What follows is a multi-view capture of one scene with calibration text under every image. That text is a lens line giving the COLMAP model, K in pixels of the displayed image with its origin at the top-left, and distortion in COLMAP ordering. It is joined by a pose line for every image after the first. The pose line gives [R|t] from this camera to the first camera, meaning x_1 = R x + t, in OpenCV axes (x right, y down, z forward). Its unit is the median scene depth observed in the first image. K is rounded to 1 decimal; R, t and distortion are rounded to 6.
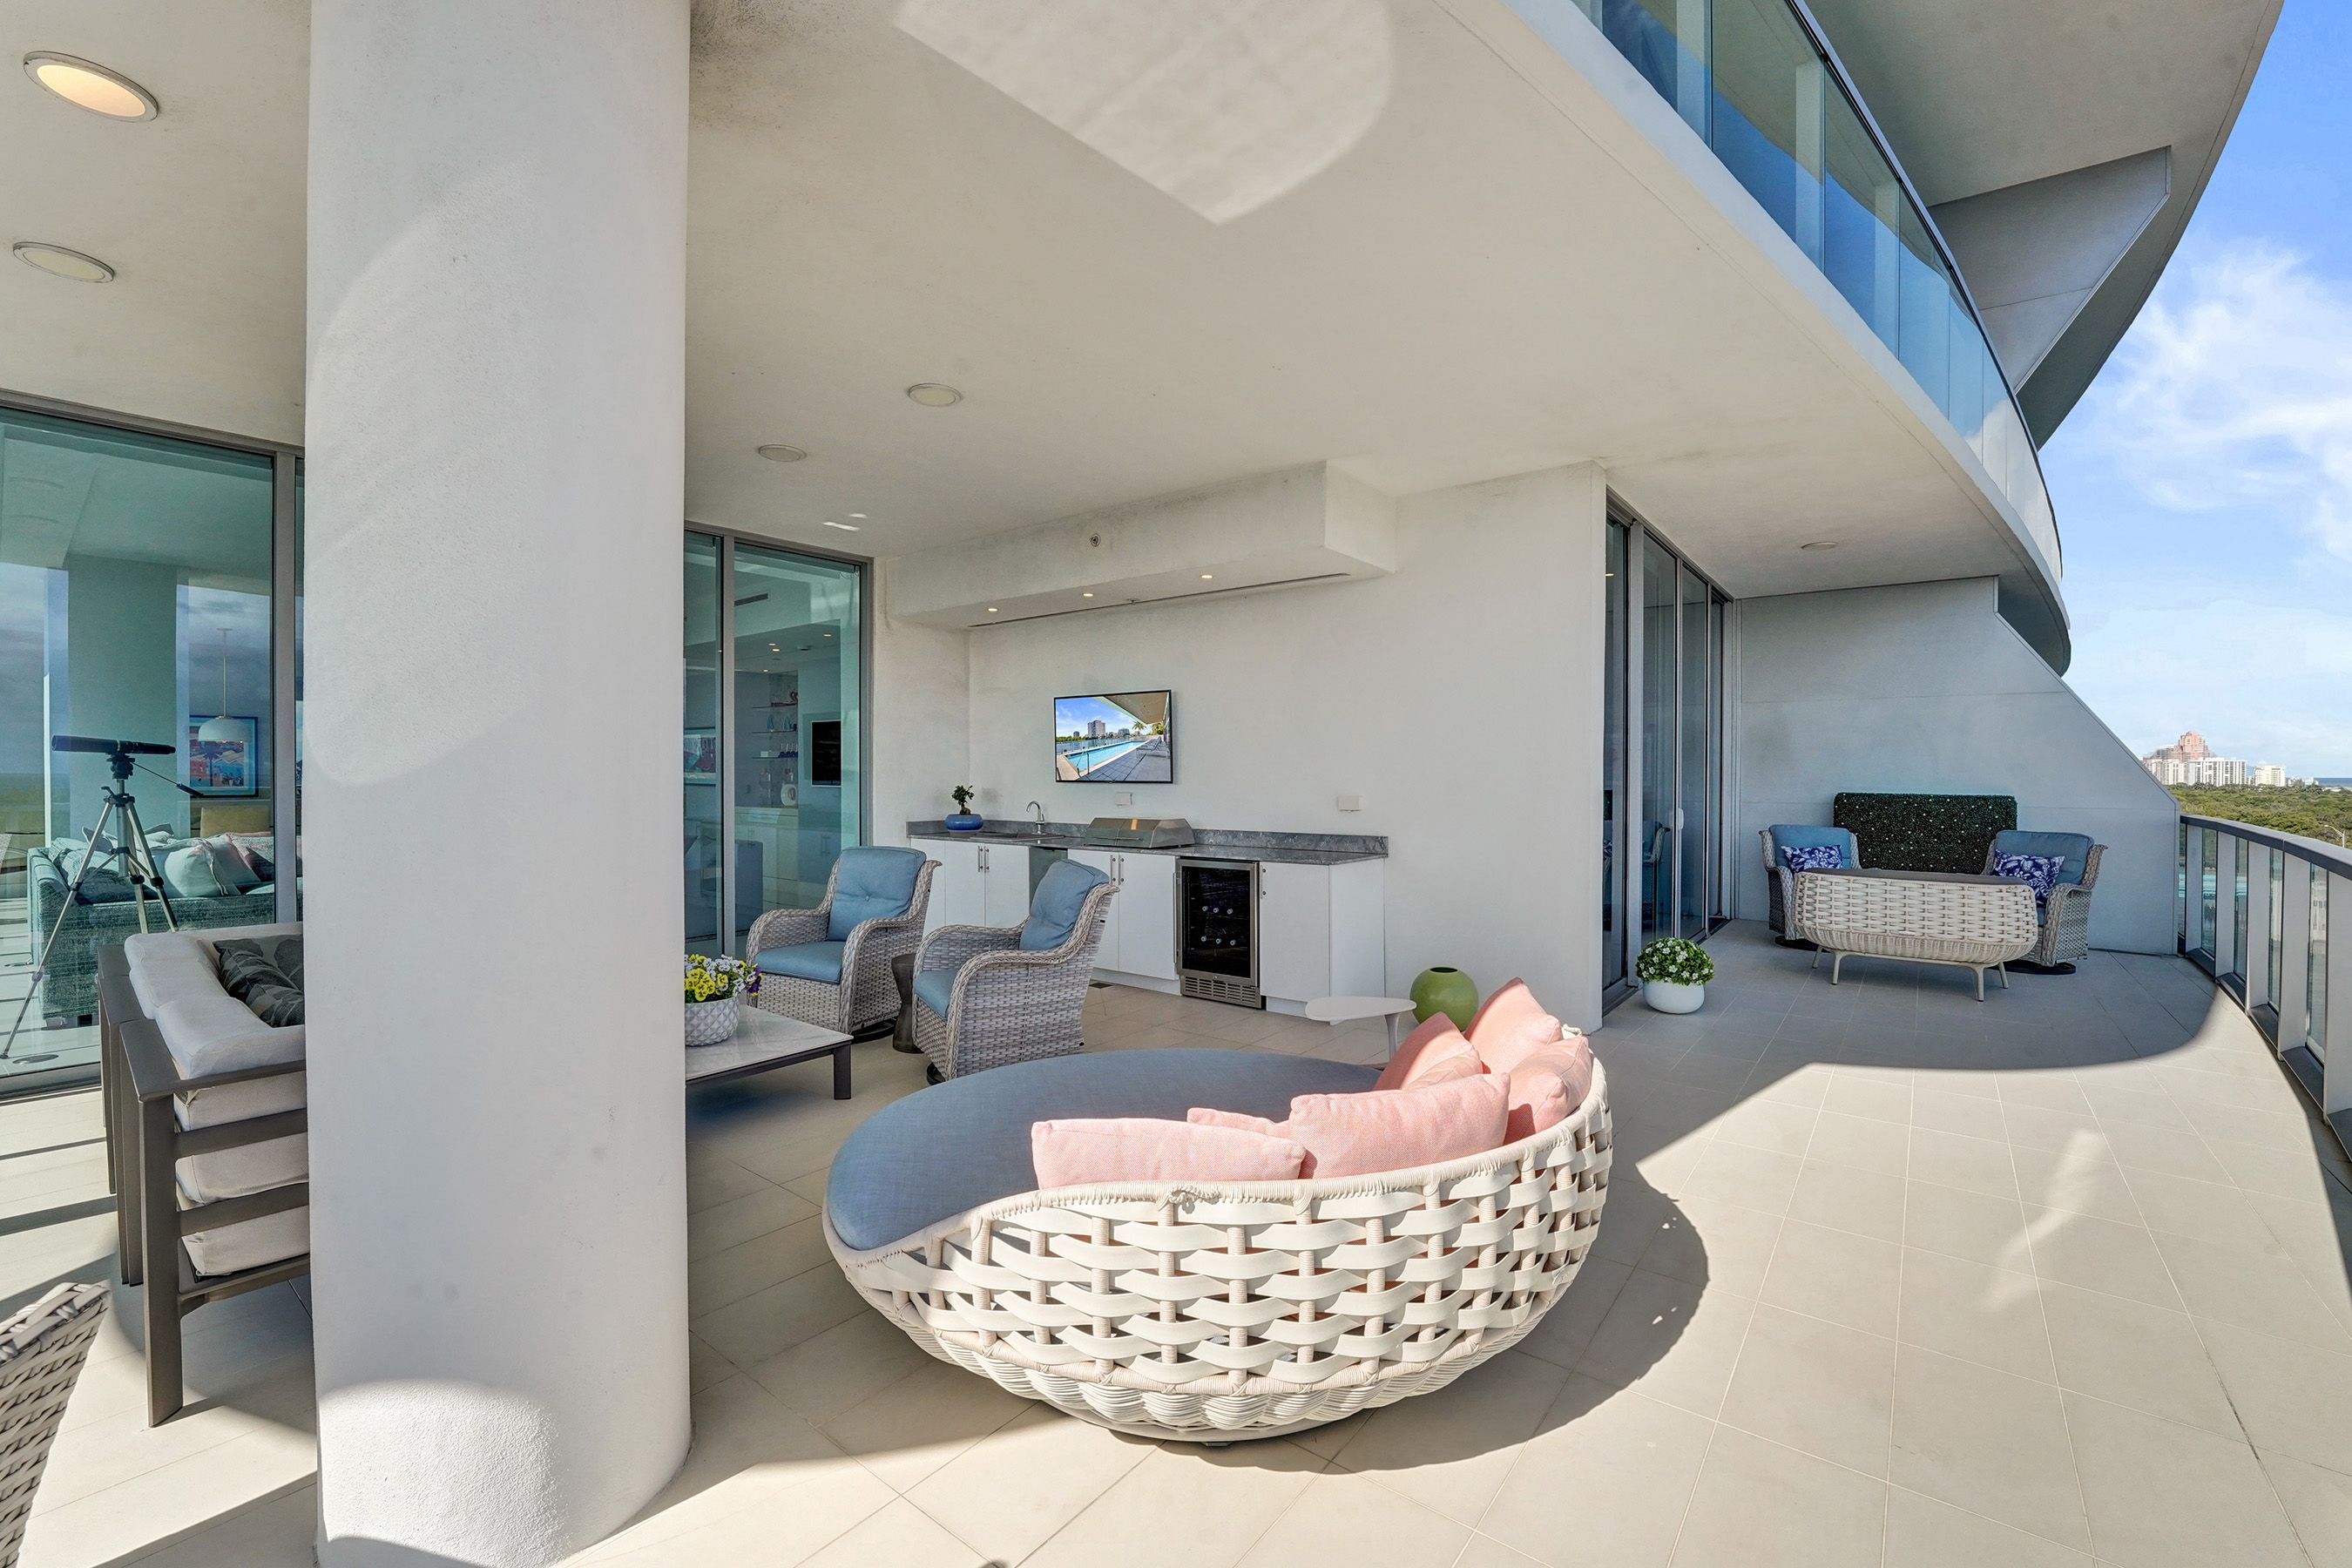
lens RADIAL K [[959.6, 0, 1180.5], [0, 959.6, 778.1], [0, 0, 1]] dist [-0.027248, 0.003199]
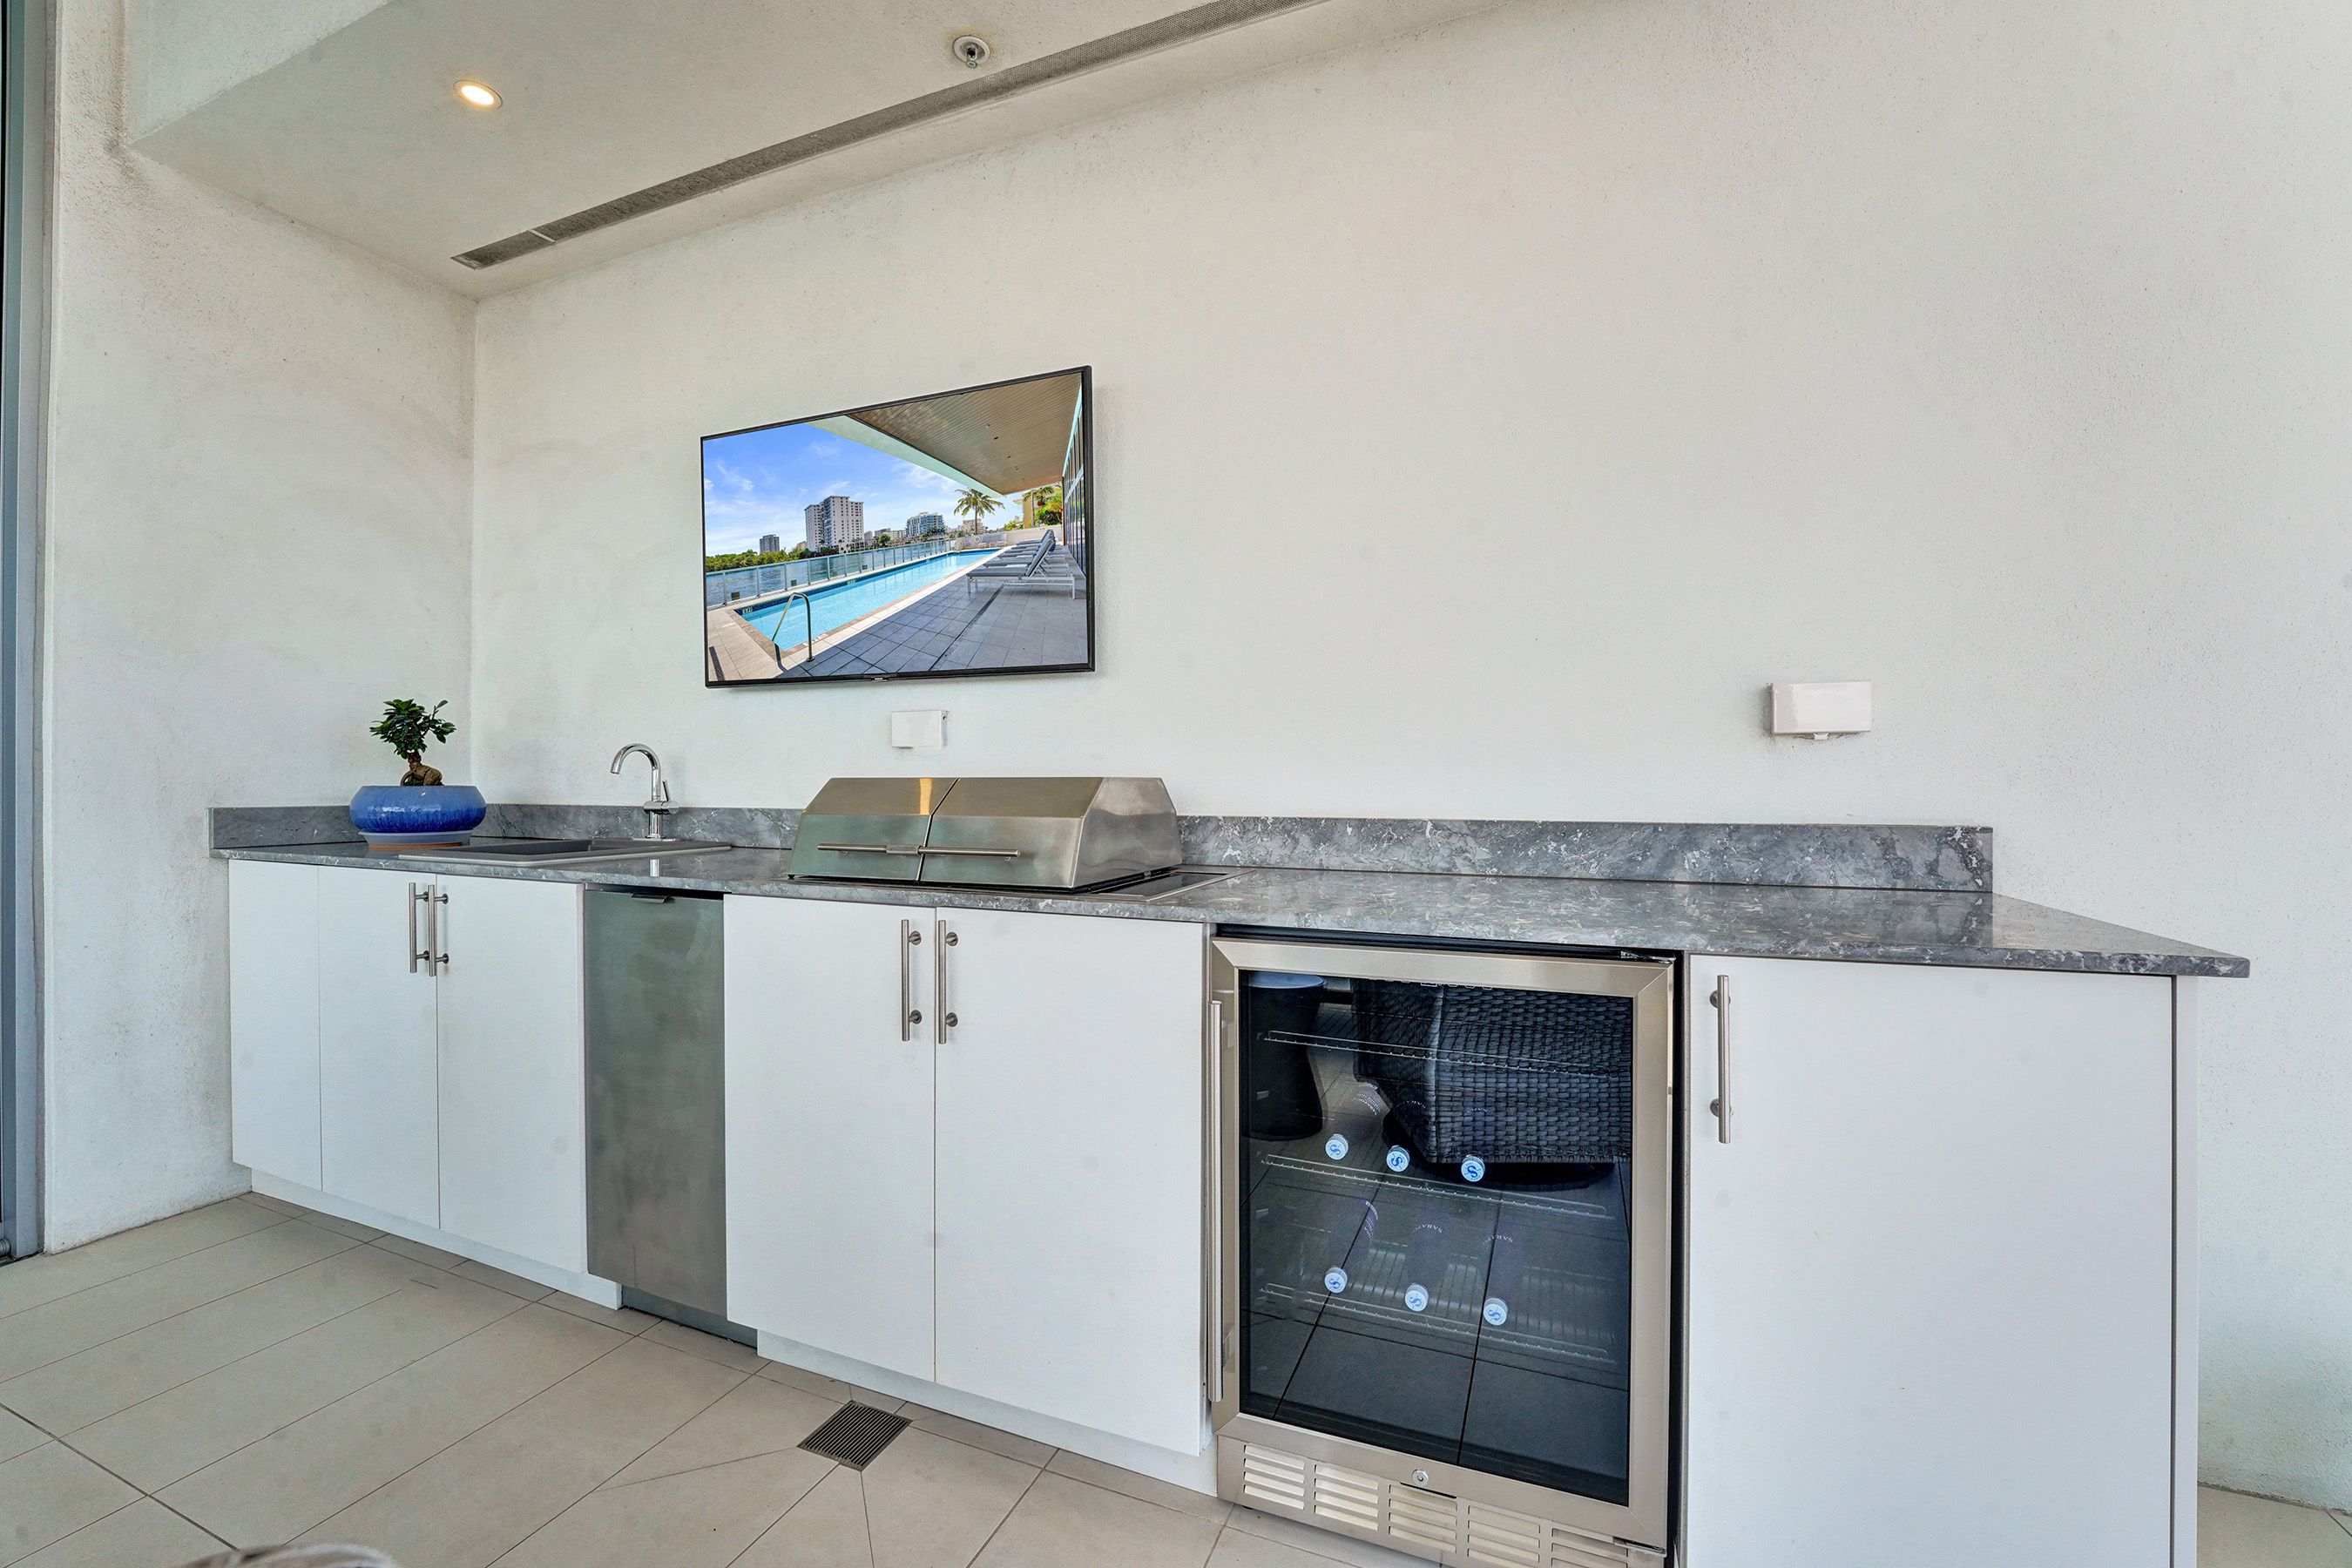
lens RADIAL K [[959.6, 0, 1264.2], [0, 959.6, 826.6], [0, 0, 1]] dist [-0.027248, 0.003199]
pose [[0.945460, -0.012240, 0.325509, -0.057232], [-0.003659, 0.998832, 0.048188, 0.038698], [-0.325718, -0.046751, 0.944310, 0.655069]]
